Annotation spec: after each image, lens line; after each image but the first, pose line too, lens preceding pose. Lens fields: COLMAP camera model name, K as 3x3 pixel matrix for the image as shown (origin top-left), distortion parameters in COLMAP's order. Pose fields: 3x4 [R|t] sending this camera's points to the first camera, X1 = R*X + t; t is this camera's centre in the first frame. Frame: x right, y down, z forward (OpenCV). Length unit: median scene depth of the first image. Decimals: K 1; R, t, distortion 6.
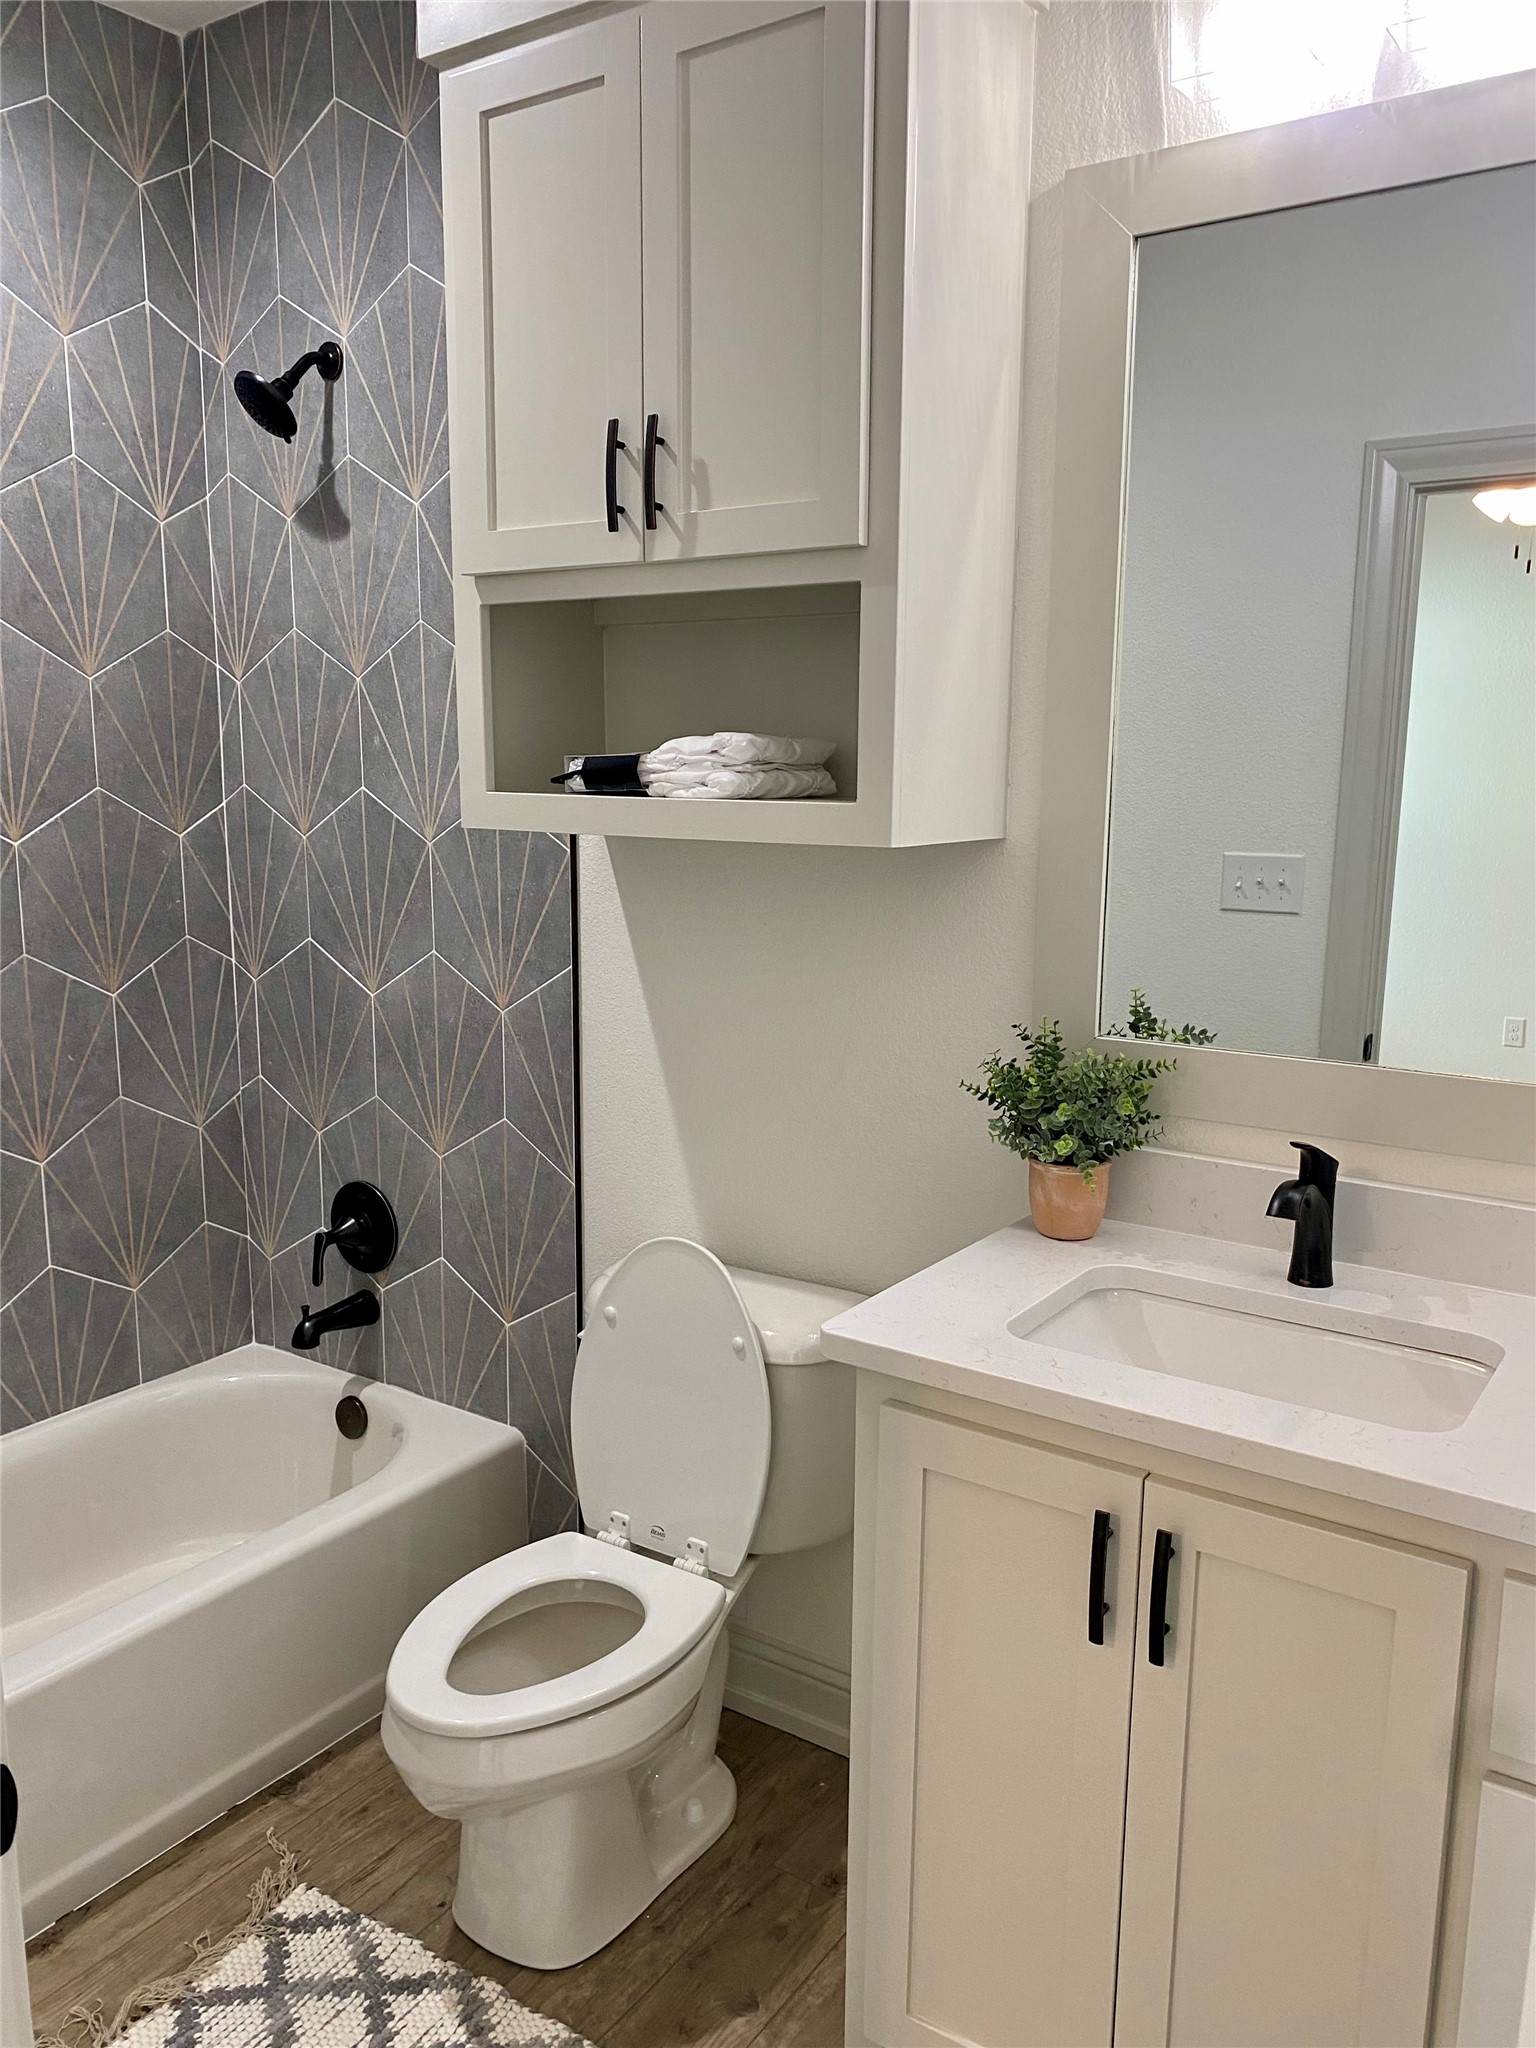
lens RADIAL K [[1529.3, 0, 768.0], [0, 1529.3, 1024.0], [0, 0, 1]] dist [0.187331, -0.521802]
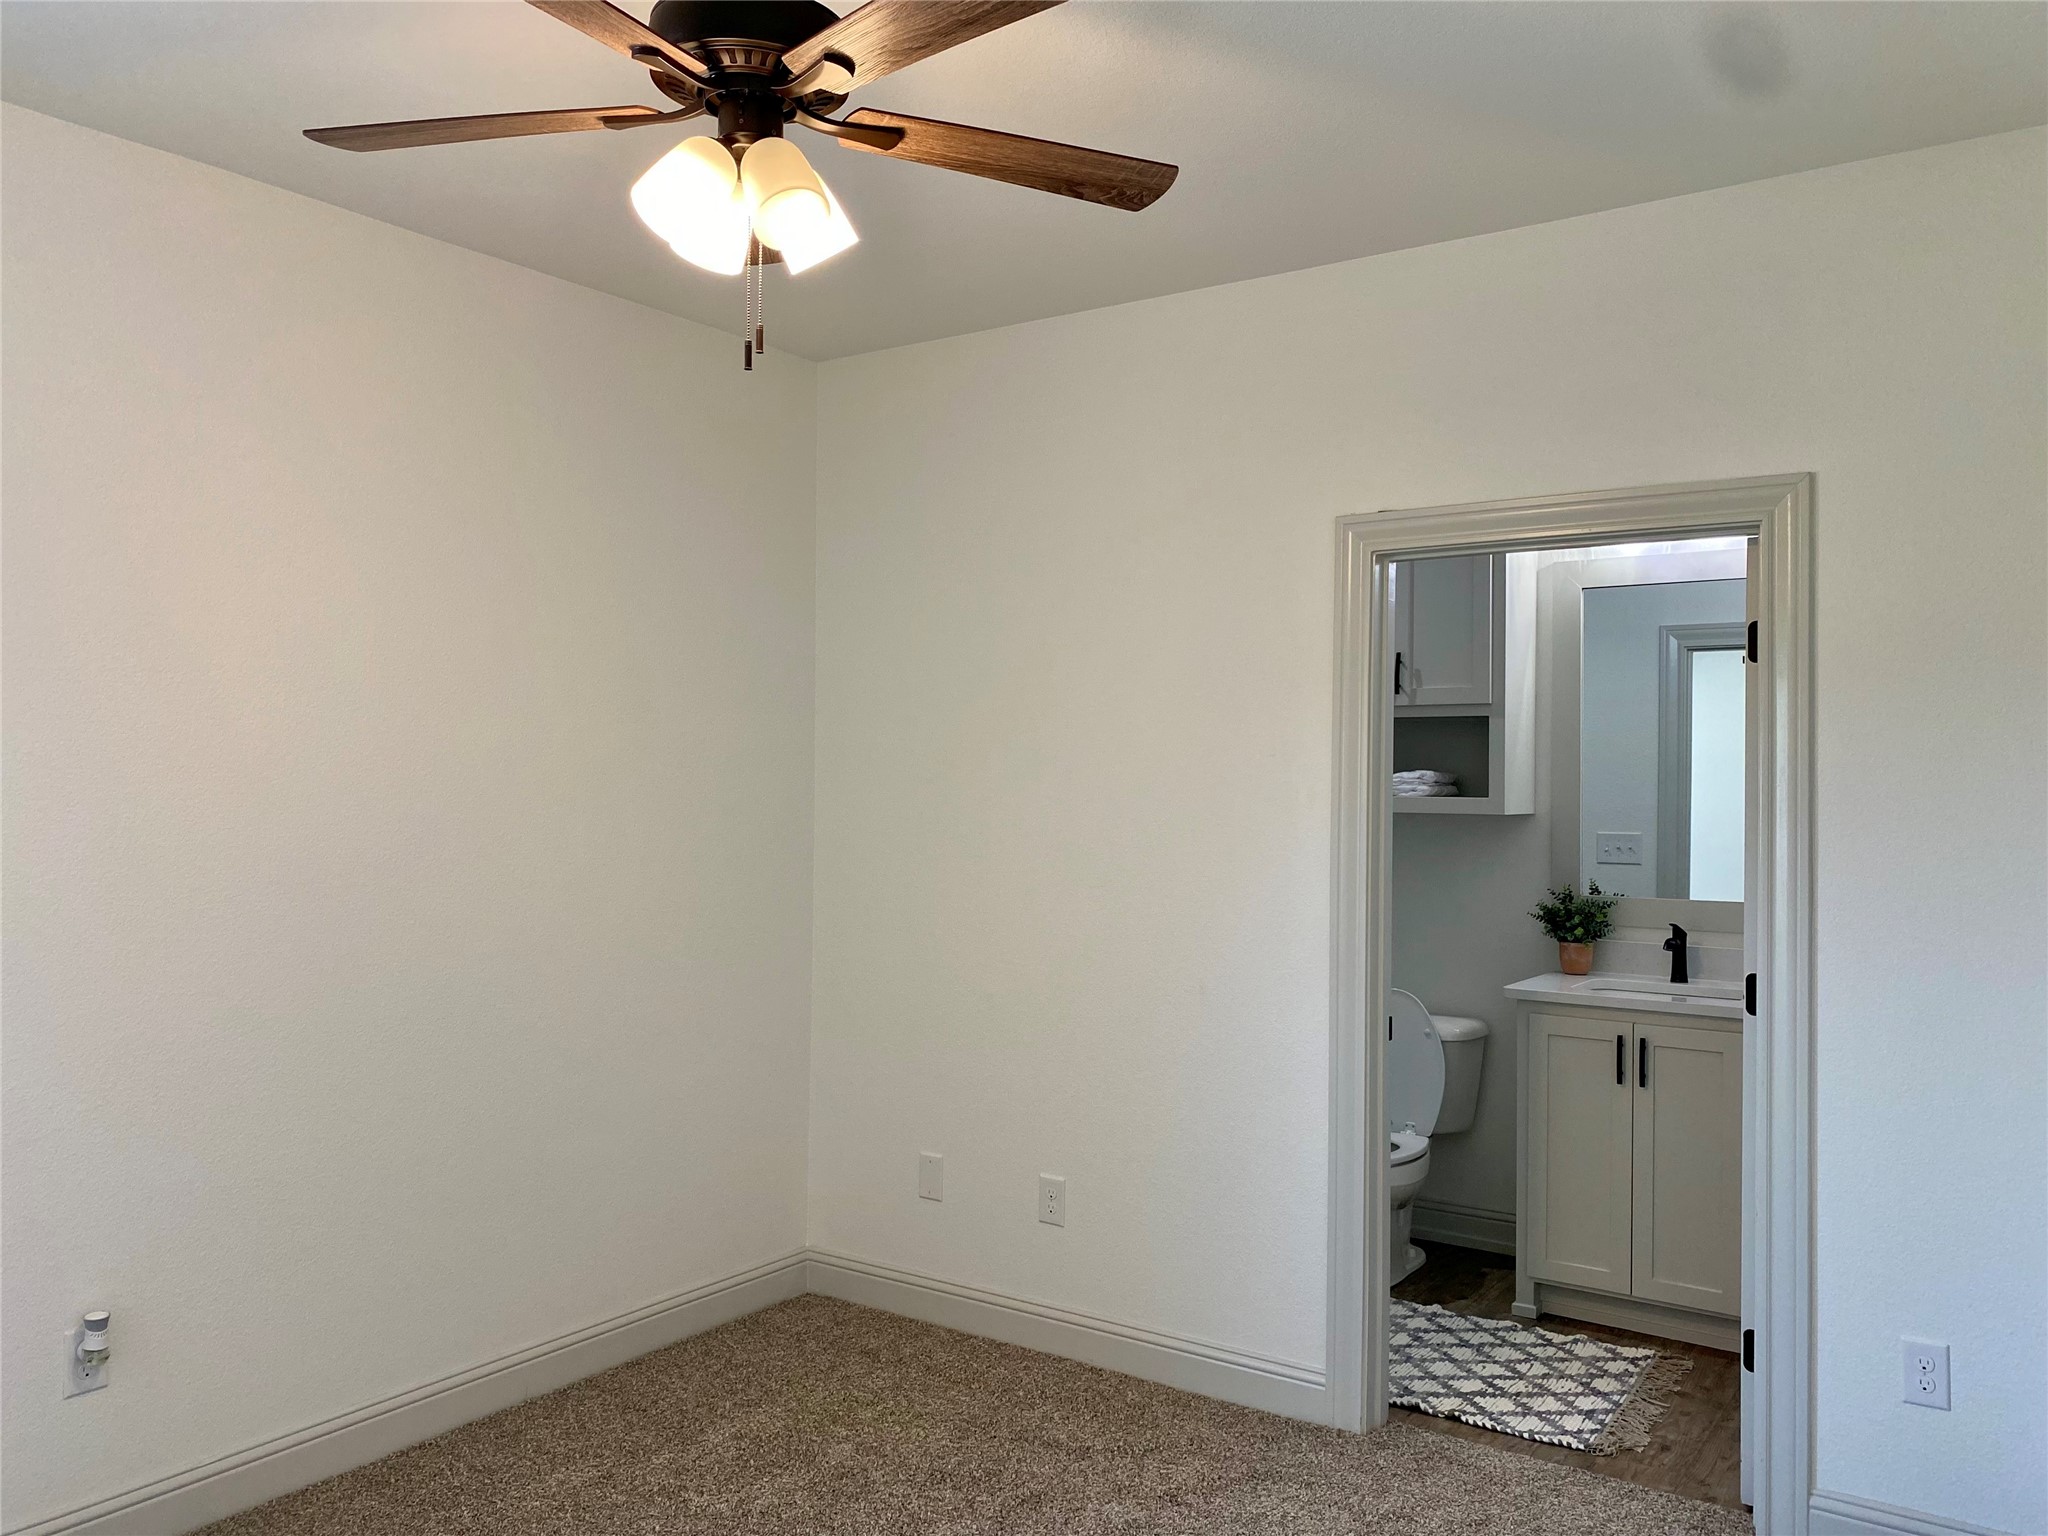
lens RADIAL K [[1529.3, 0, 1024.0], [0, 1529.3, 768.0], [0, 0, 1]] dist [0.187331, -0.521802]
pose [[0.999998, 0.001660, -0.001256, -0.702041], [-0.001861, 0.983264, -0.182177, 0.276056], [0.000932, 0.182179, 0.983265, -1.529632]]
